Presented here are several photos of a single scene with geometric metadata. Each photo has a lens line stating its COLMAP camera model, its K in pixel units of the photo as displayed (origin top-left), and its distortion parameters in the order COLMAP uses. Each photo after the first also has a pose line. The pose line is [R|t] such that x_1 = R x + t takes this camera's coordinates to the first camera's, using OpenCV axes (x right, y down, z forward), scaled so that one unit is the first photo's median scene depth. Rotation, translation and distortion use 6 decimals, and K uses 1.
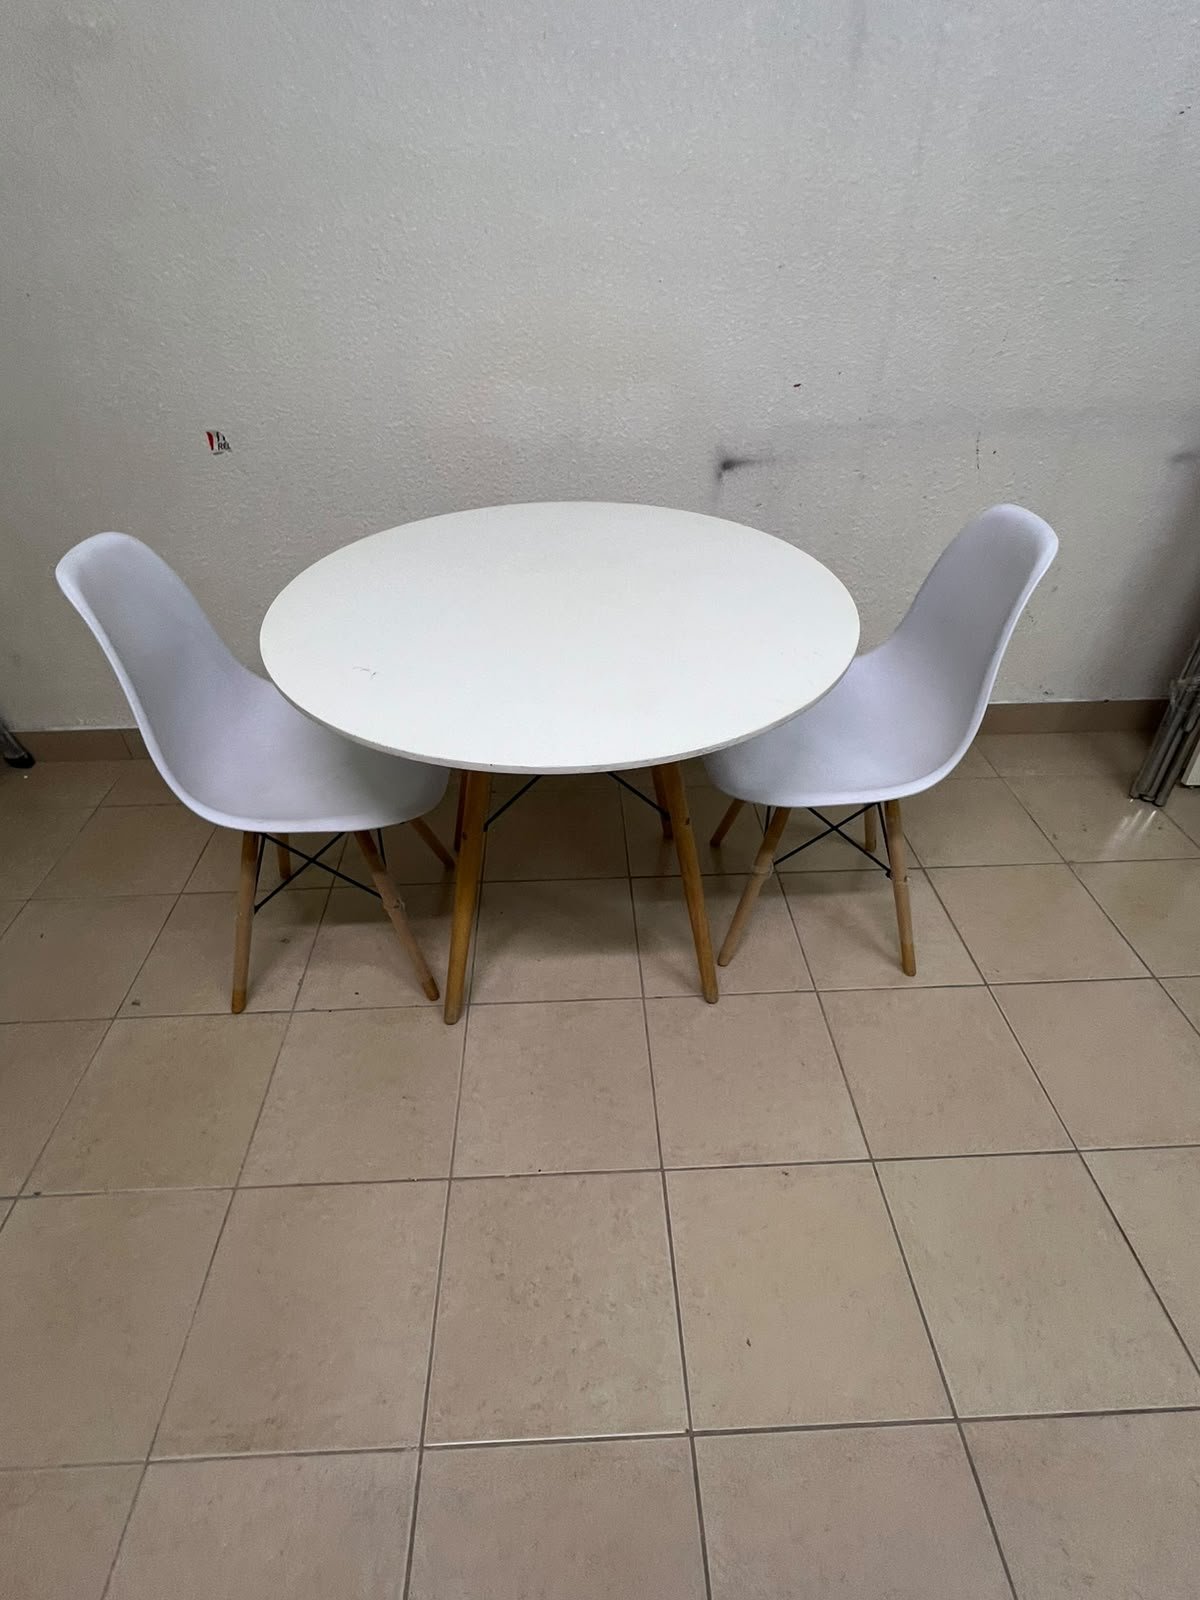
lens RADIAL K [[781.6, 0, 595.1], [0, 781.6, 801.6], [0, 0, 1]] dist [-0.003262, 0.000897]
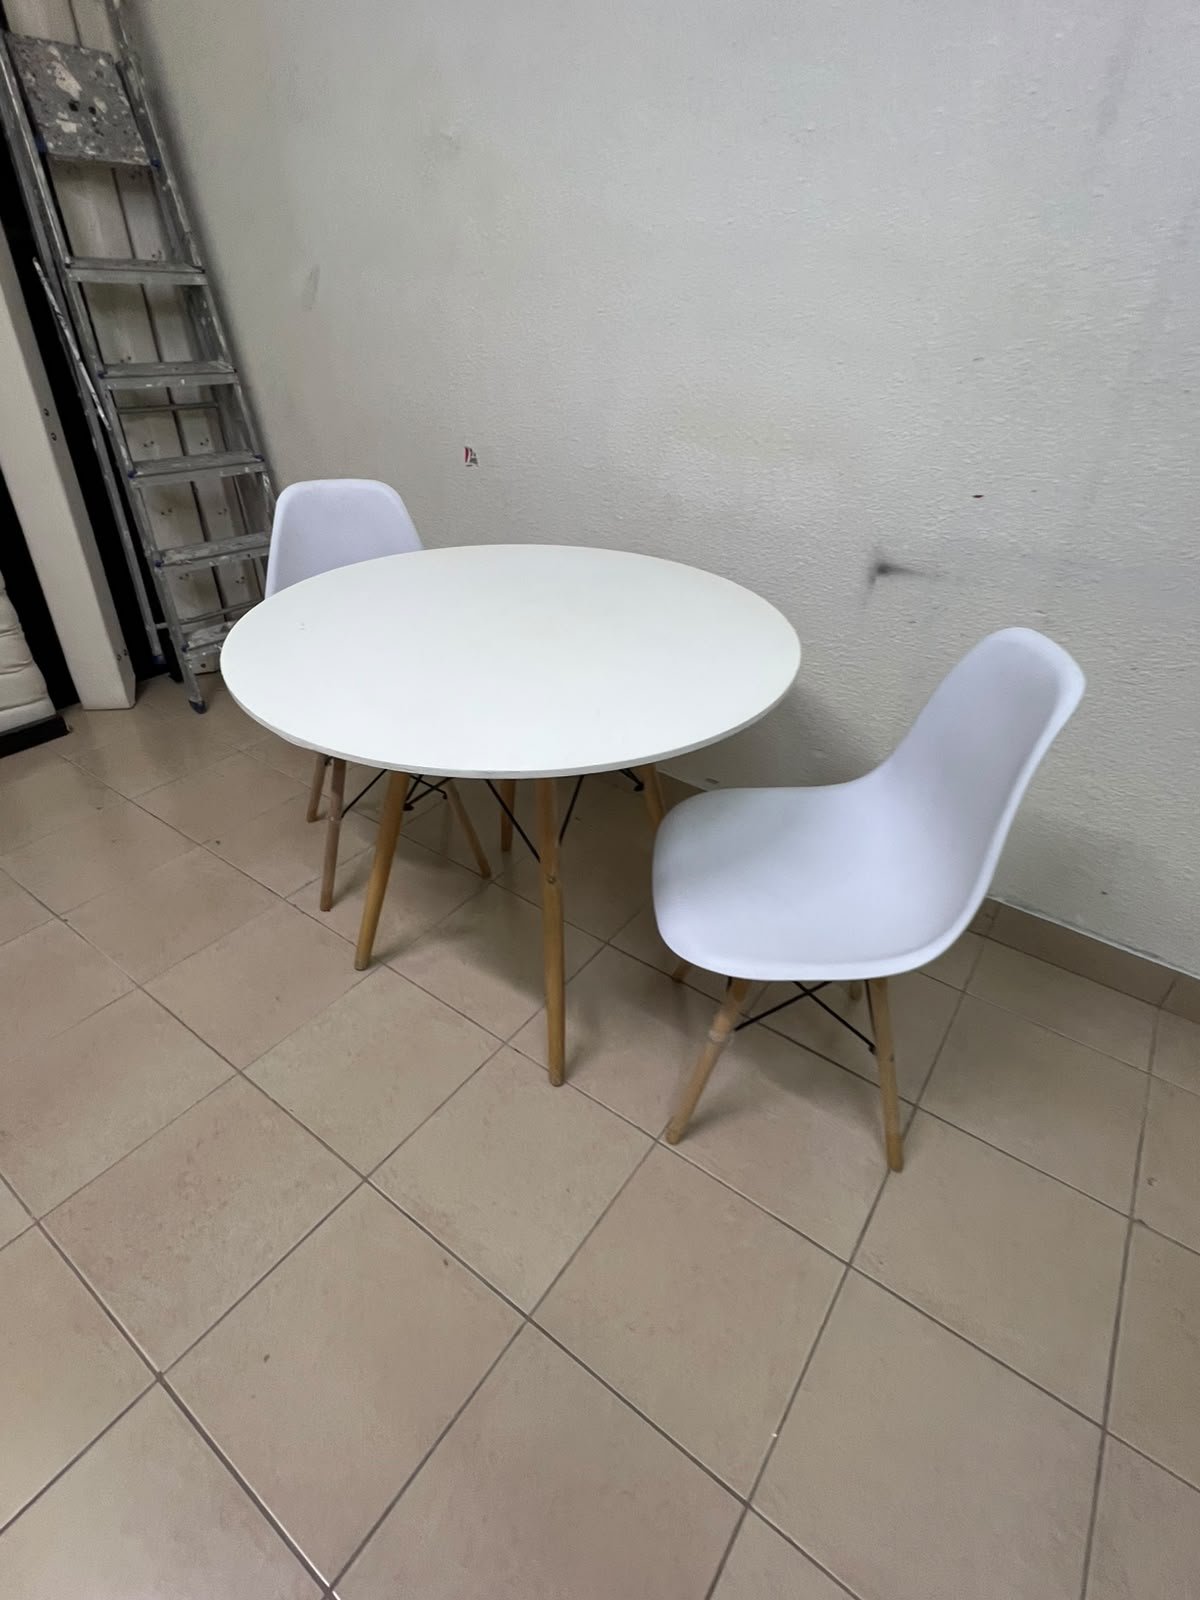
lens RADIAL K [[781.6, 0, 595.6], [0, 781.6, 801.9], [0, 0, 1]] dist [-0.003262, 0.000897]
pose [[0.786880, 0.367800, -0.495523, 0.536162], [-0.408725, 0.912226, 0.028050, -0.098396], [0.462346, 0.180461, 0.868142, 0.155232]]
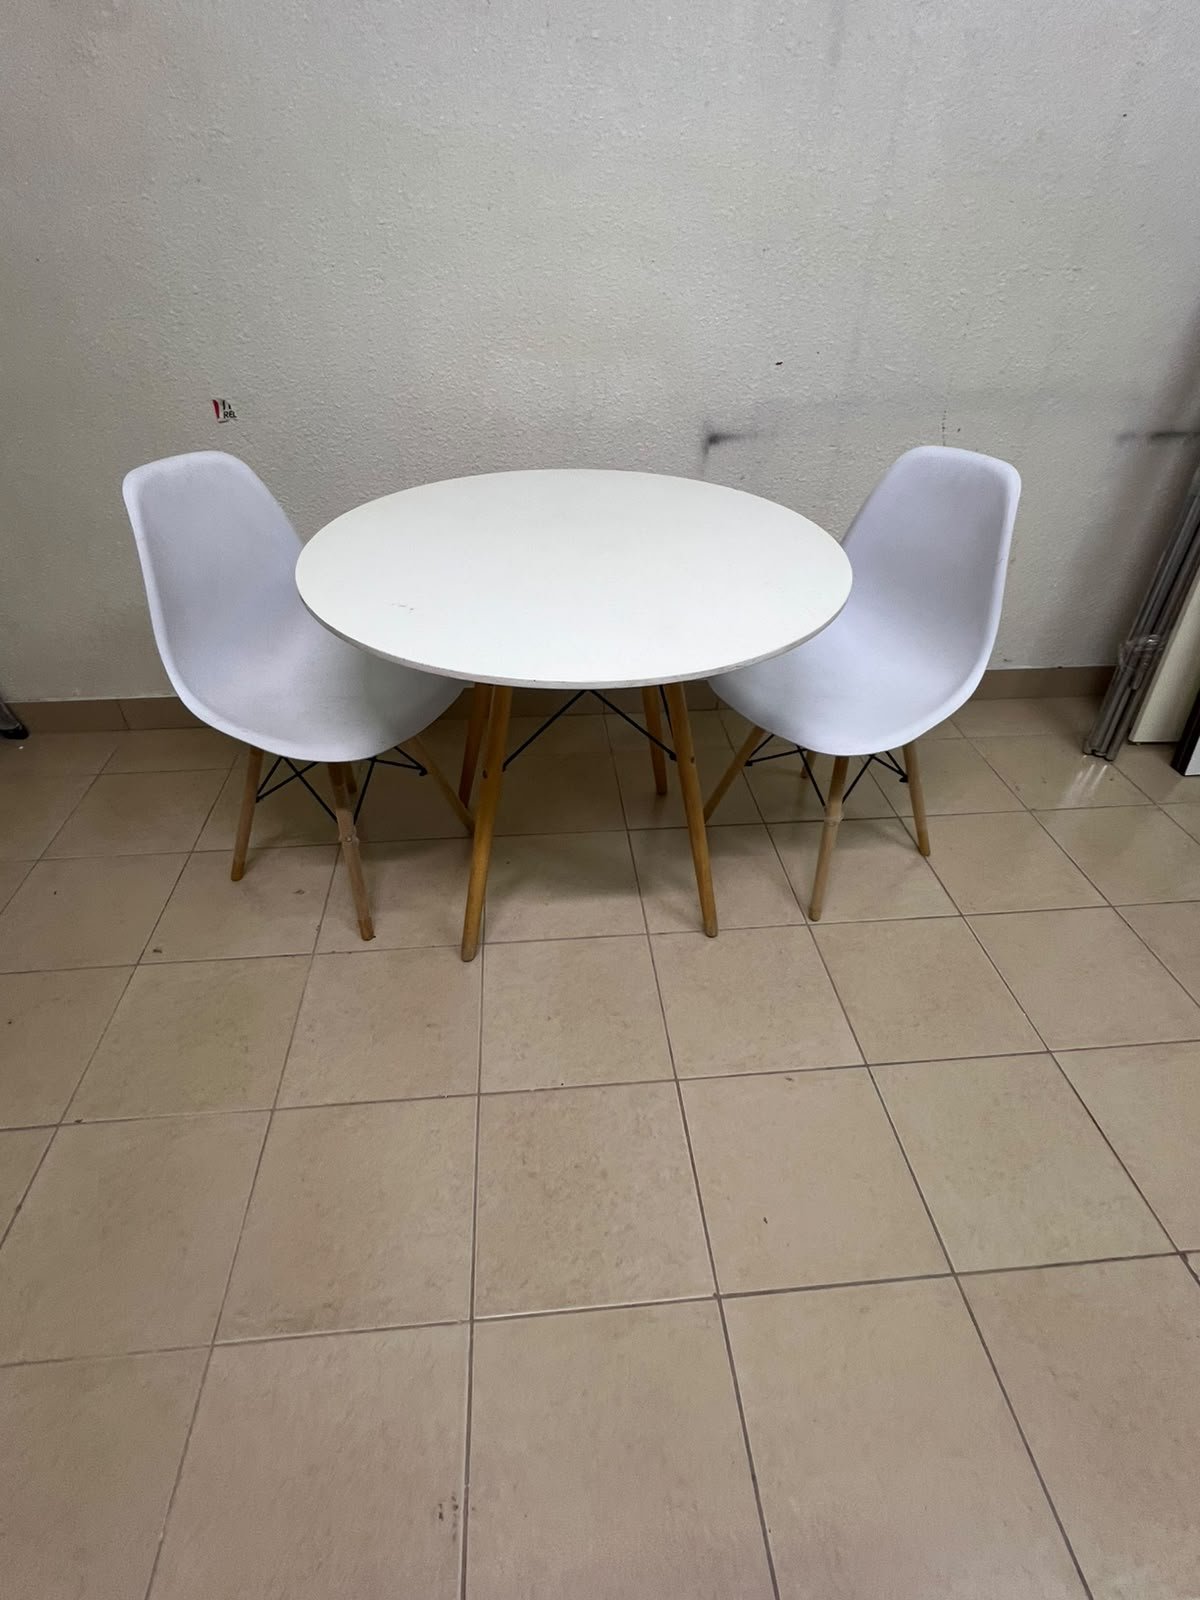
lens RADIAL K [[781.6, 0, 594.7], [0, 781.6, 805.4], [0, 0, 1]] dist [-0.003262, 0.000897]
pose [[0.998522, -0.014450, 0.052401, -0.065279], [0.014544, 0.999893, -0.001413, 0.078576], [-0.052375, 0.002173, 0.998625, -0.058901]]
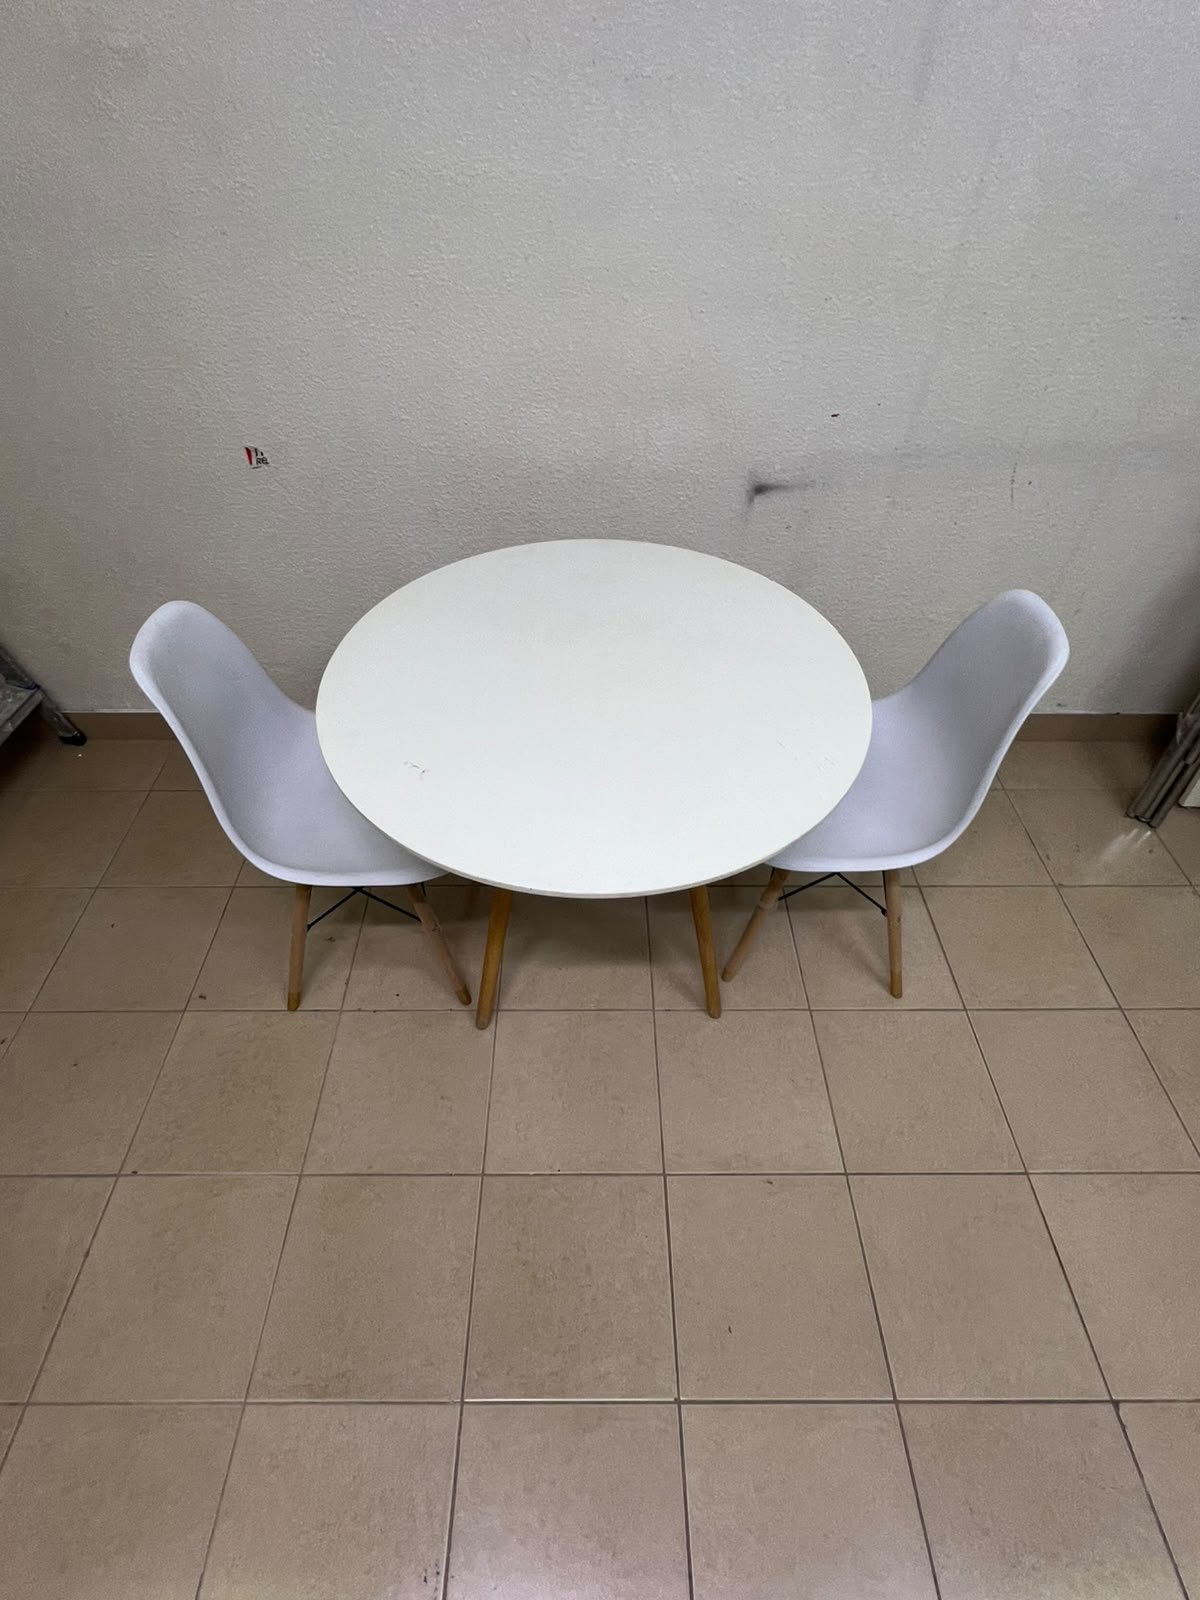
lens RADIAL K [[781.6, 0, 591.4], [0, 781.6, 801.6], [0, 0, 1]] dist [-0.003262, 0.000897]
pose [[0.999244, 0.034672, -0.017603, -0.017922], [-0.031853, 0.989518, 0.140854, -0.201405], [0.022302, -0.140187, 0.989874, -0.063905]]
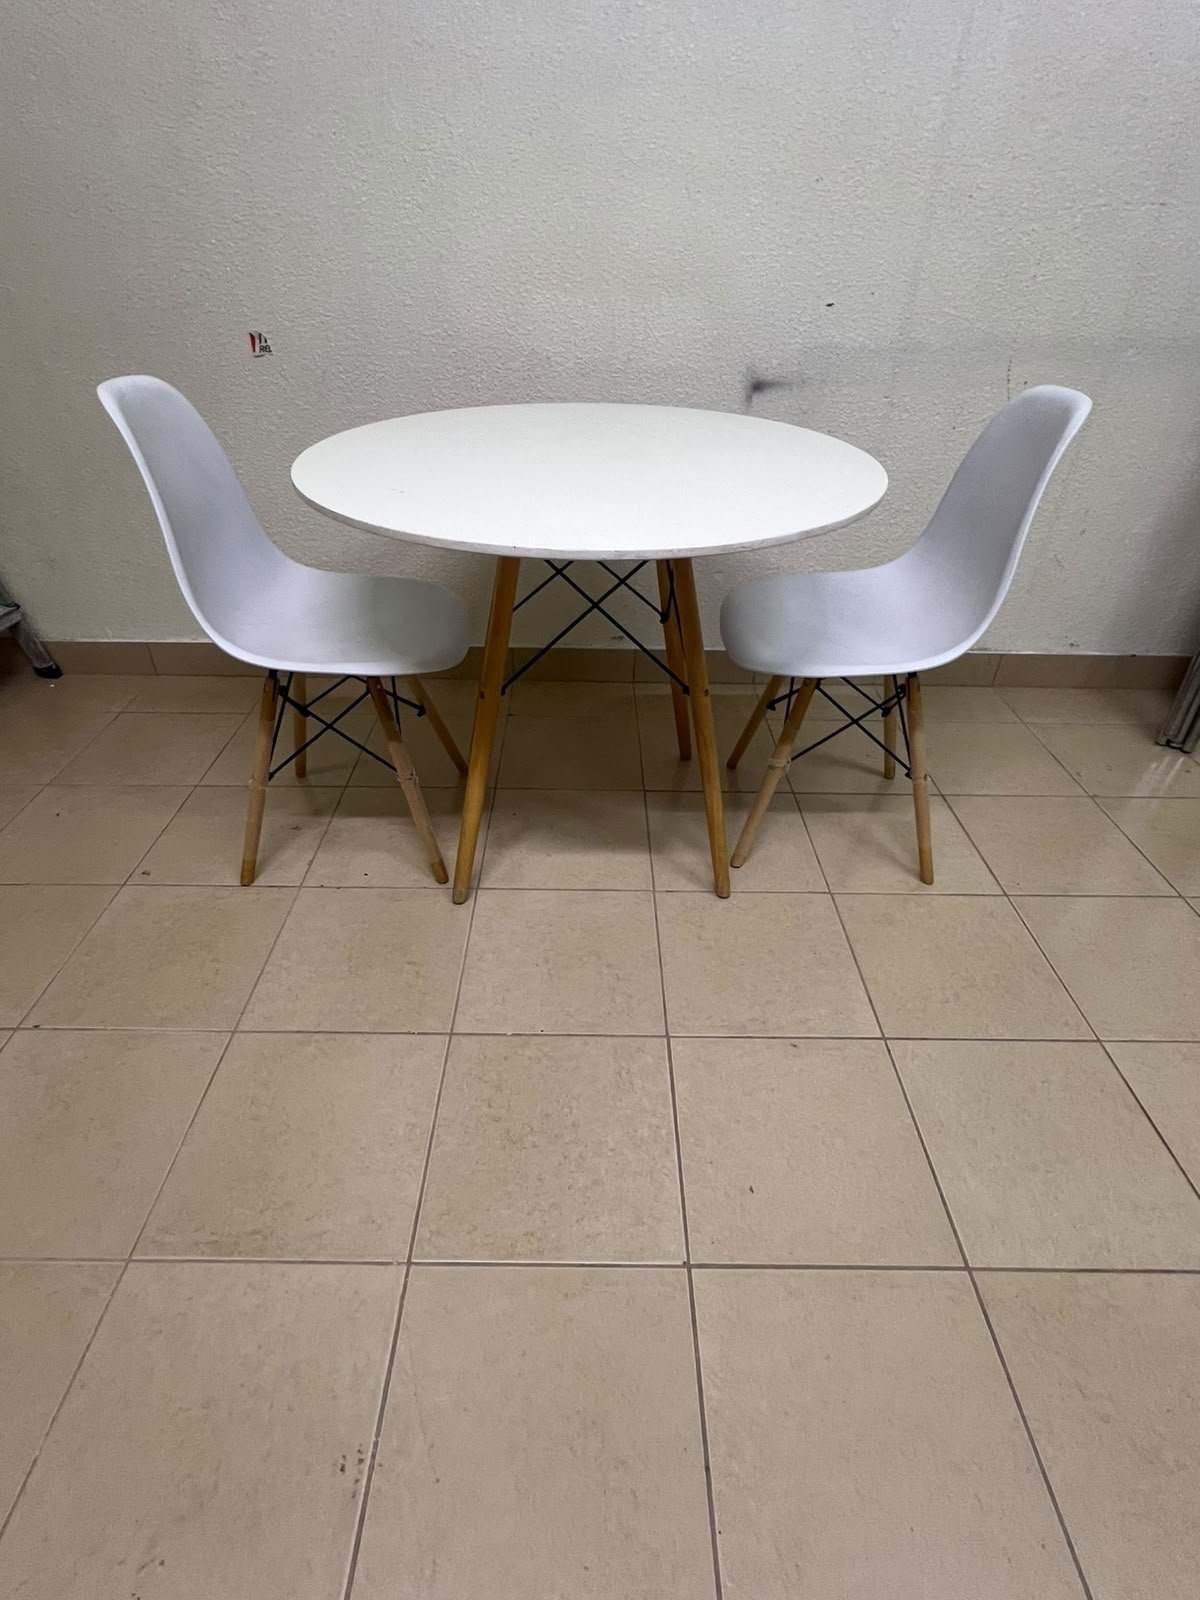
lens RADIAL K [[781.6, 0, 591.4], [0, 781.6, 807.6], [0, 0, 1]] dist [-0.003262, 0.000897]
pose [[0.998833, 0.042658, -0.022652, 0.000814], [-0.043495, 0.998336, -0.037848, 0.191636], [0.021000, 0.038789, 0.999027, 0.009884]]
